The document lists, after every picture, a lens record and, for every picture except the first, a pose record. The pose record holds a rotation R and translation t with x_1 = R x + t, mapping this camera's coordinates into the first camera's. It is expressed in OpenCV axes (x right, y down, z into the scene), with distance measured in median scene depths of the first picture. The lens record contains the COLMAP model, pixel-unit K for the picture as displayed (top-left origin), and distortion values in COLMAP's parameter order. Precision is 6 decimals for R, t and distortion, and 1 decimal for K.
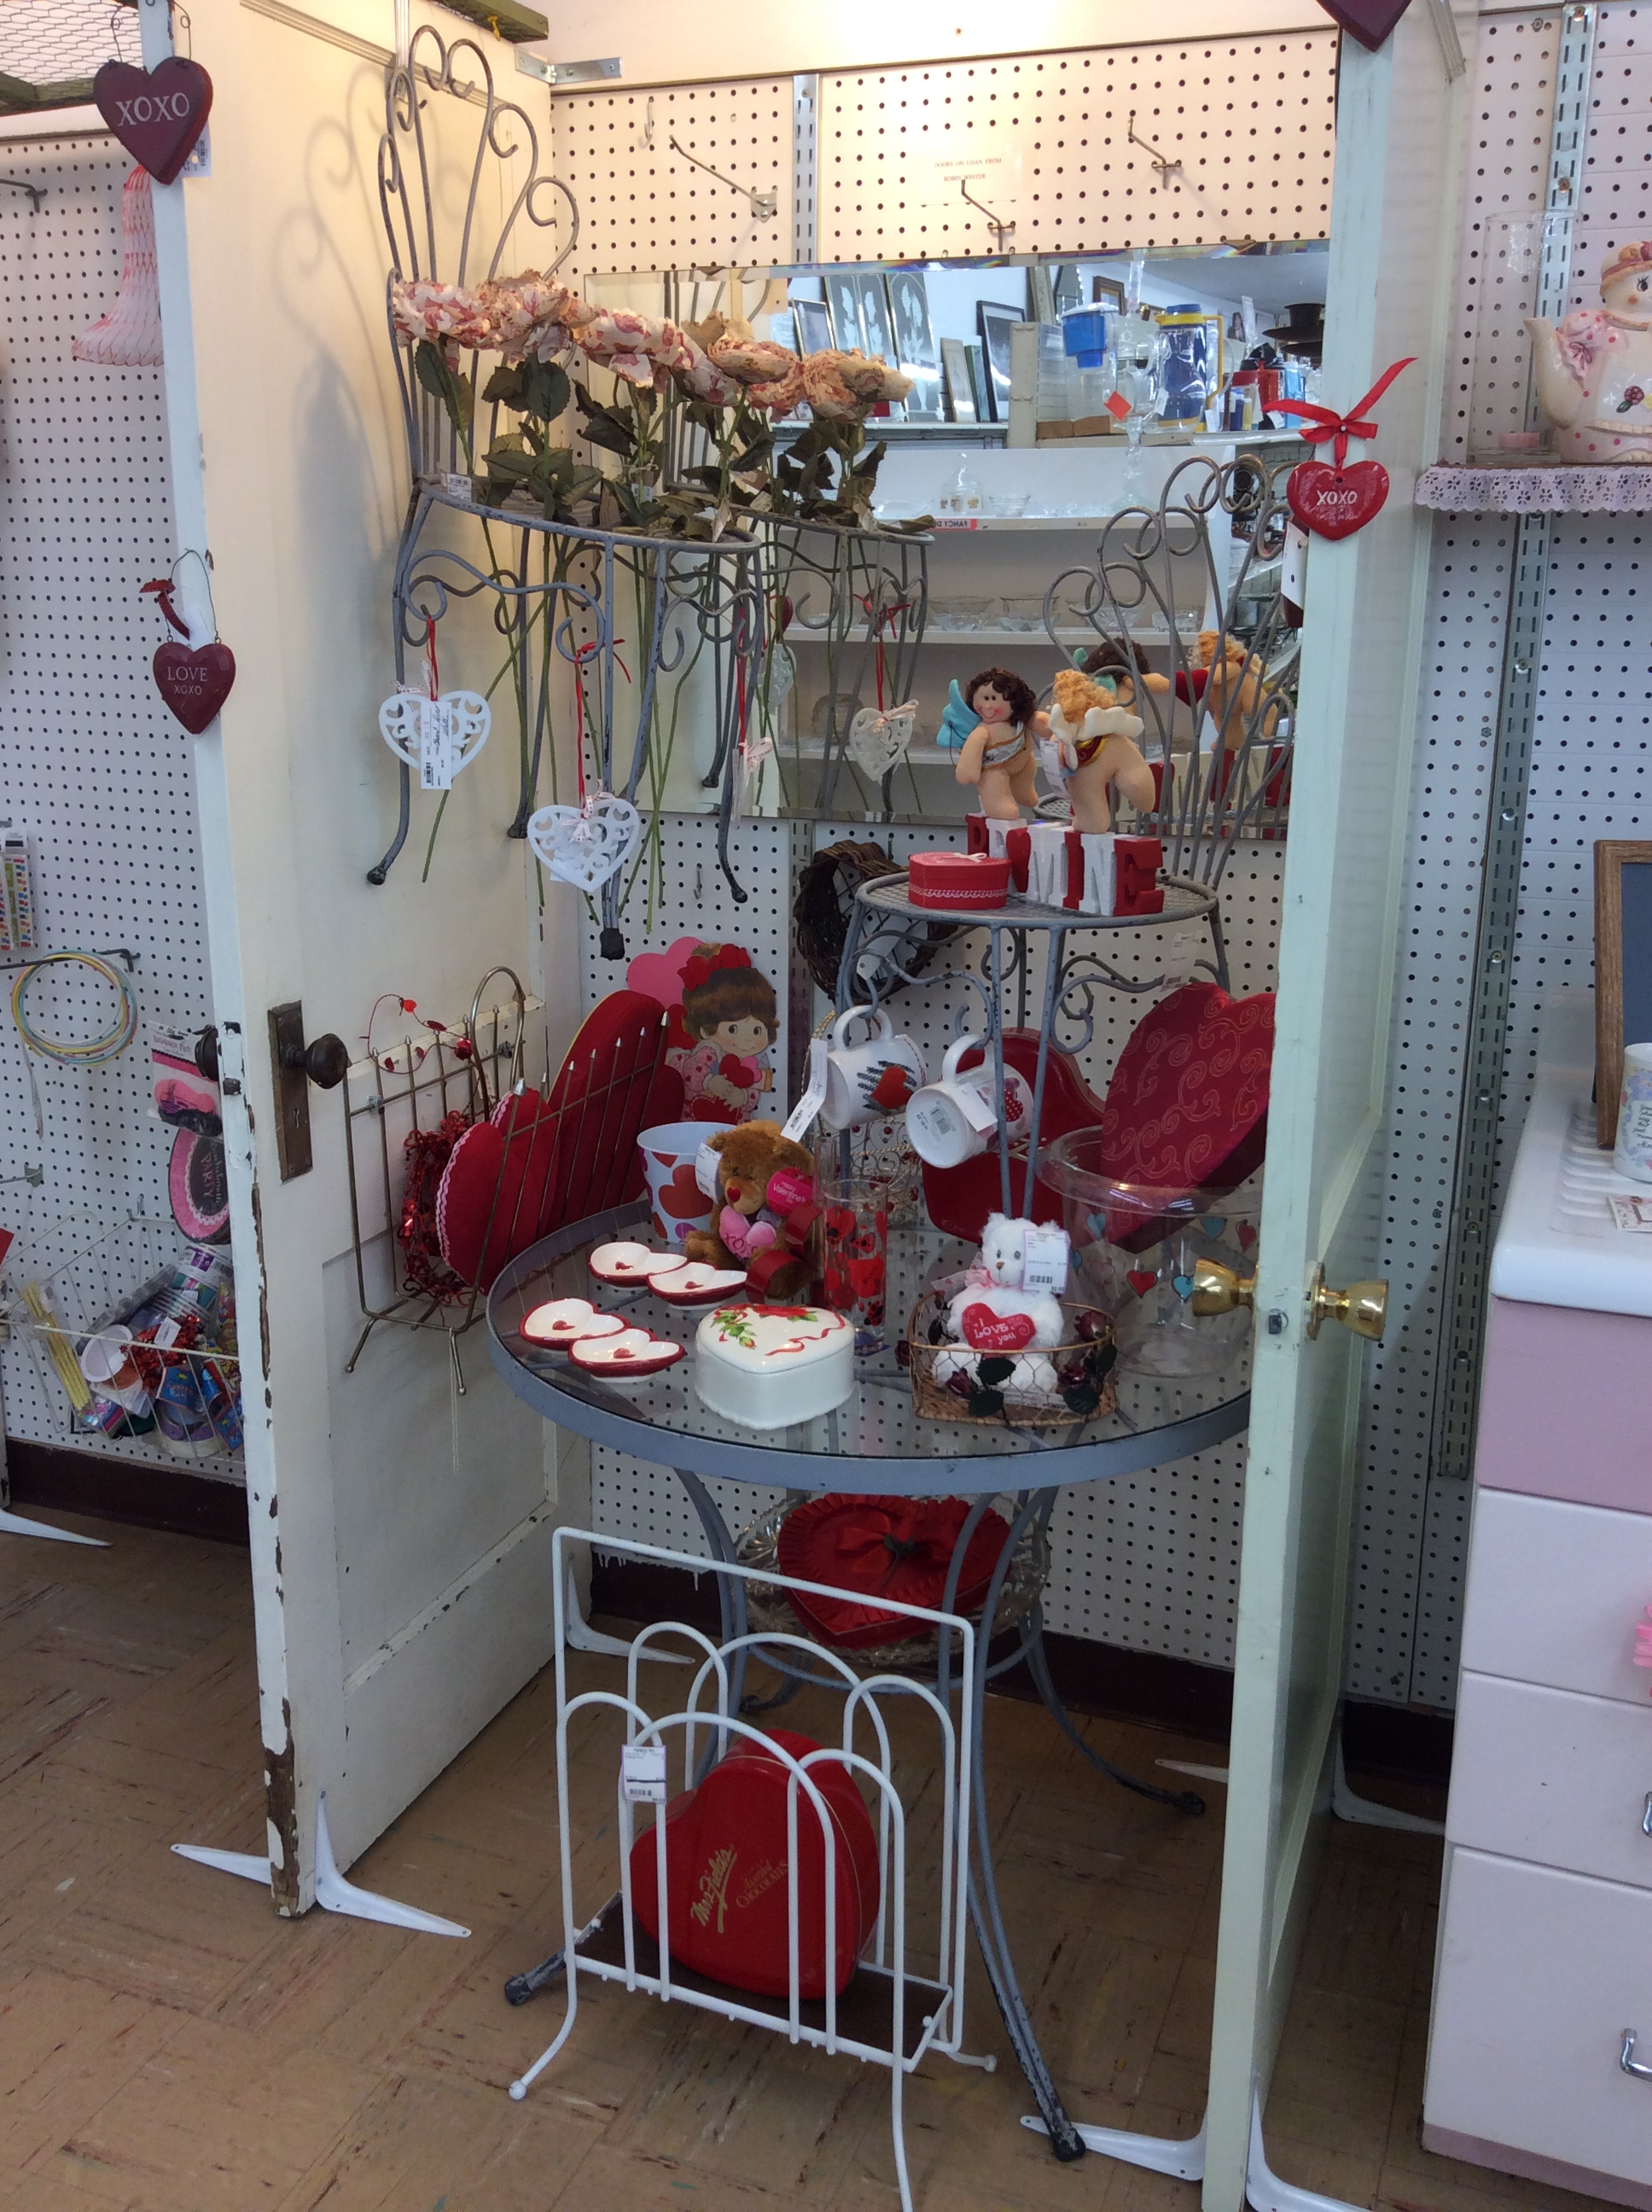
lens RADIAL K [[2049.8, 0, 824.6], [0, 2049.8, 1137.3], [0, 0, 1]] dist [0.059734, -0.098560]
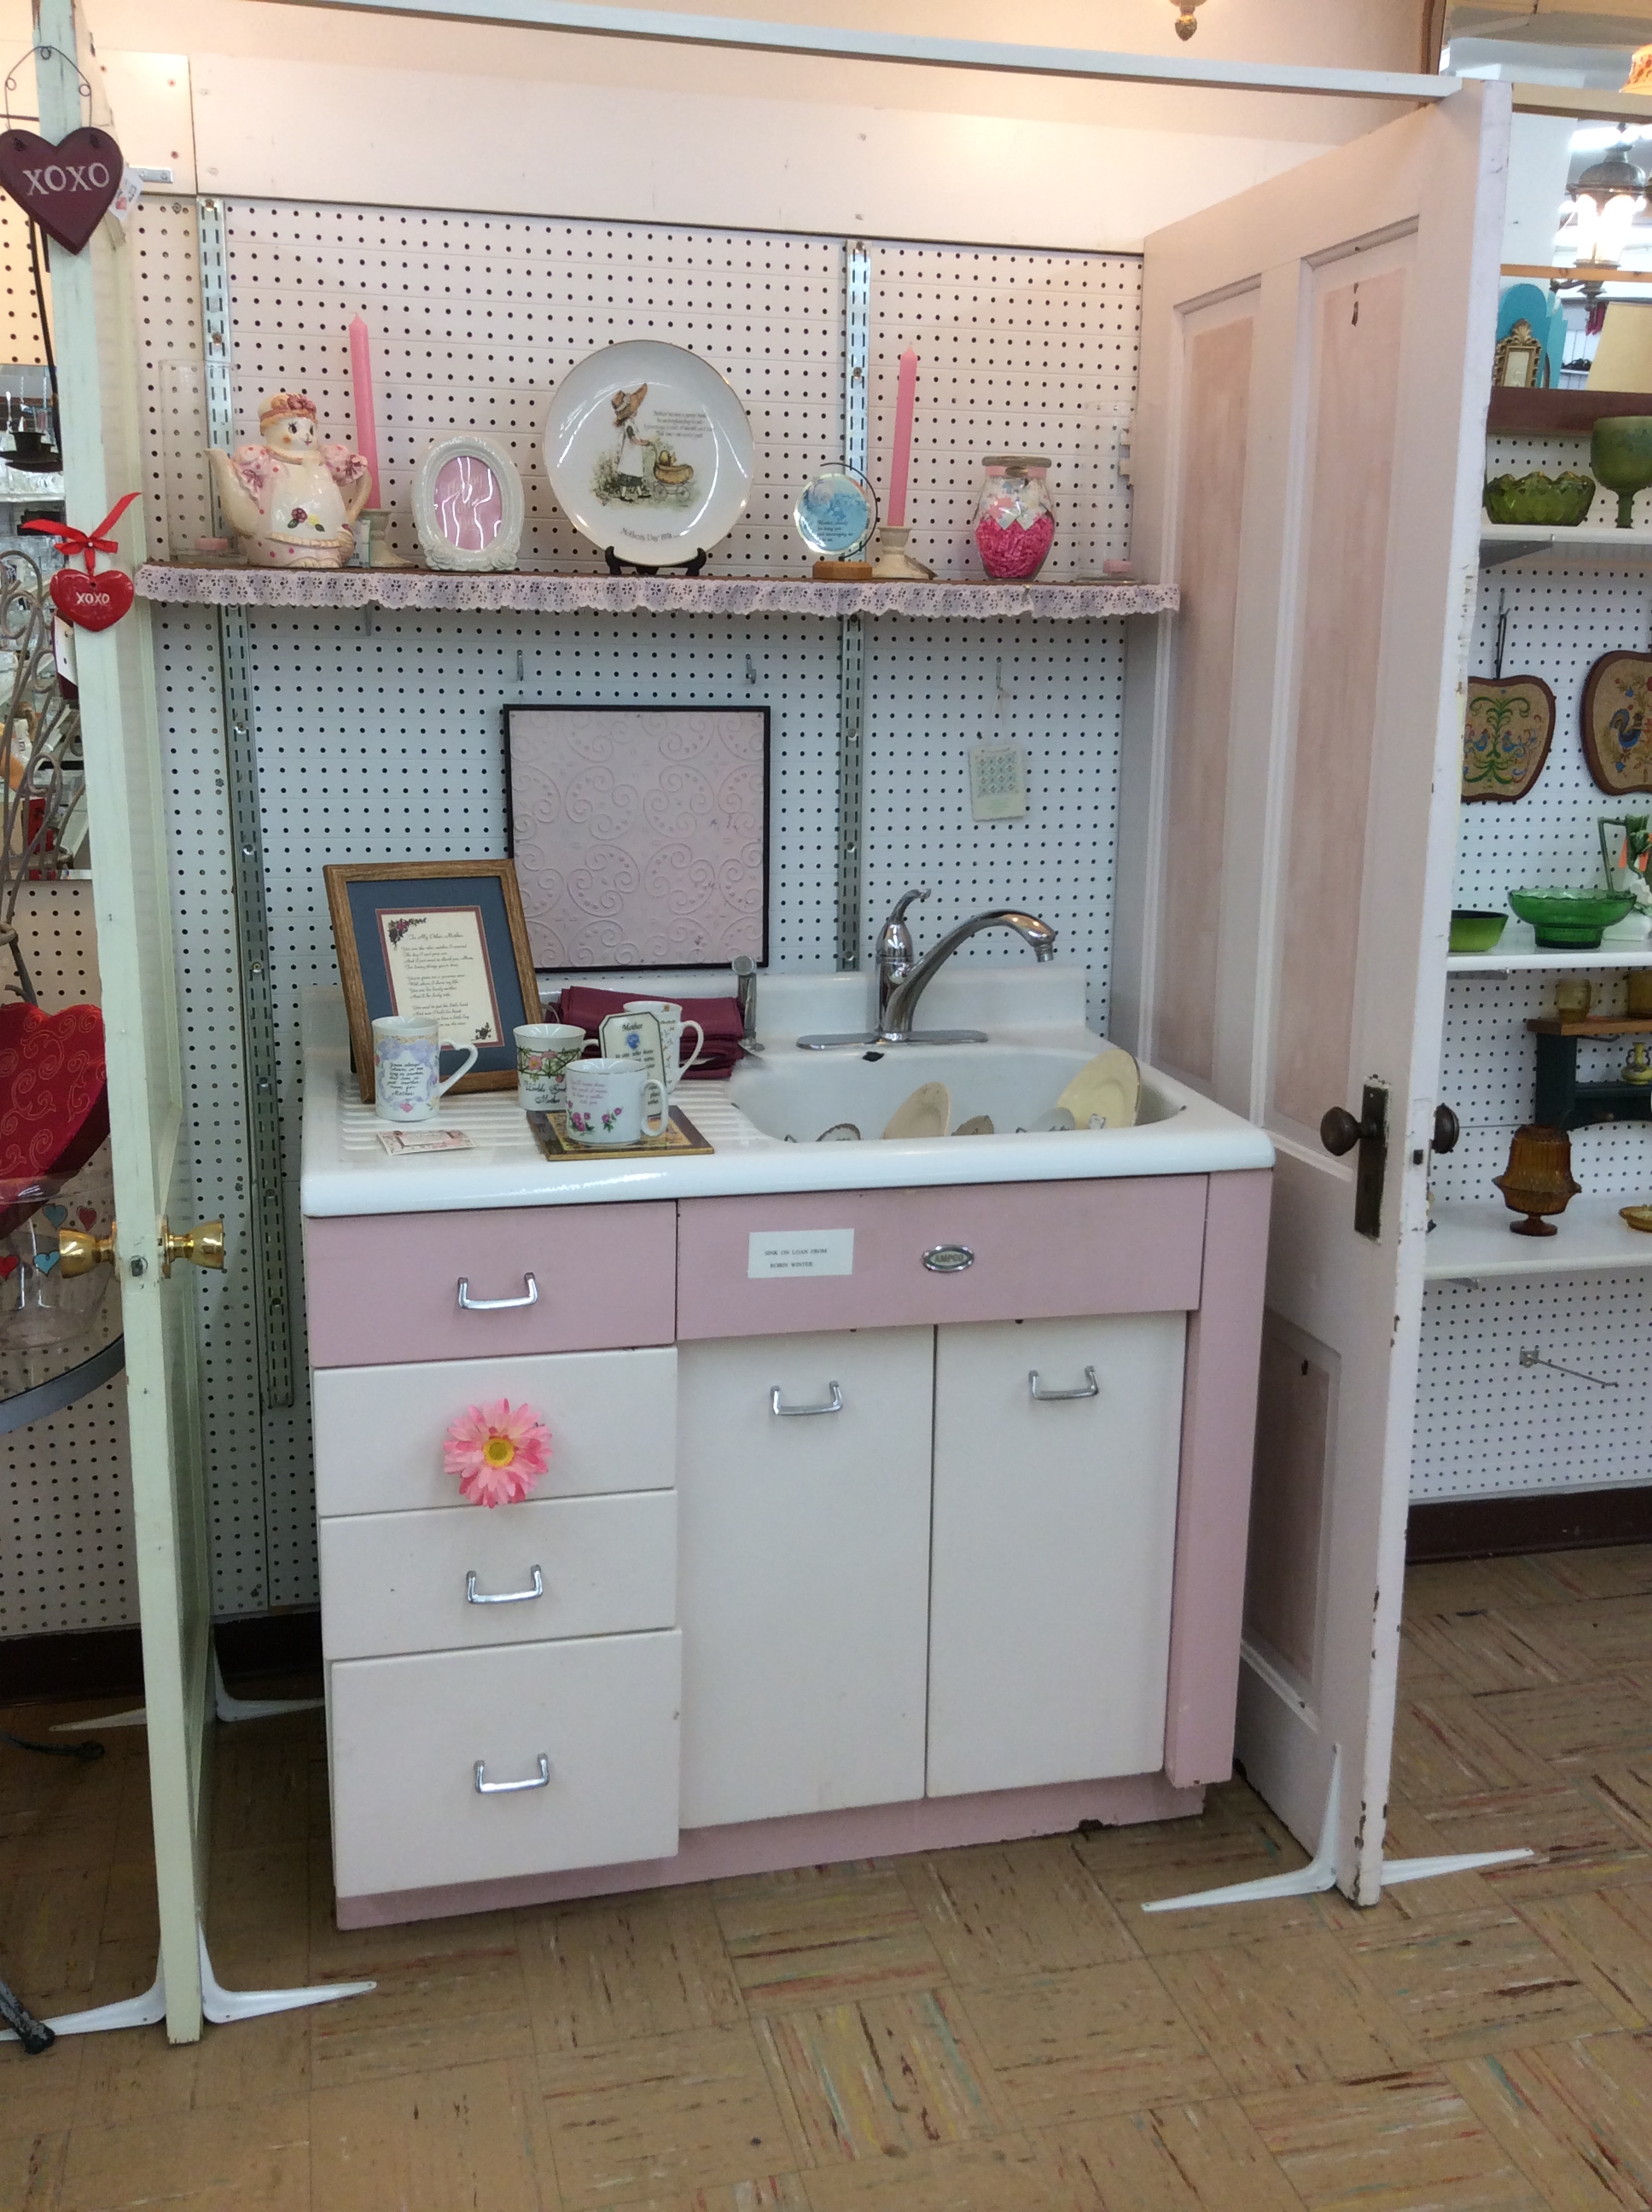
lens RADIAL K [[2049.8, 0, 824.6], [0, 2049.8, 1137.3], [0, 0, 1]] dist [0.059734, -0.098560]
pose [[0.820319, -0.126708, 0.557694, -0.092598], [0.140864, 0.989871, 0.017700, 0.039260], [-0.554287, 0.064039, 0.829858, -0.192251]]
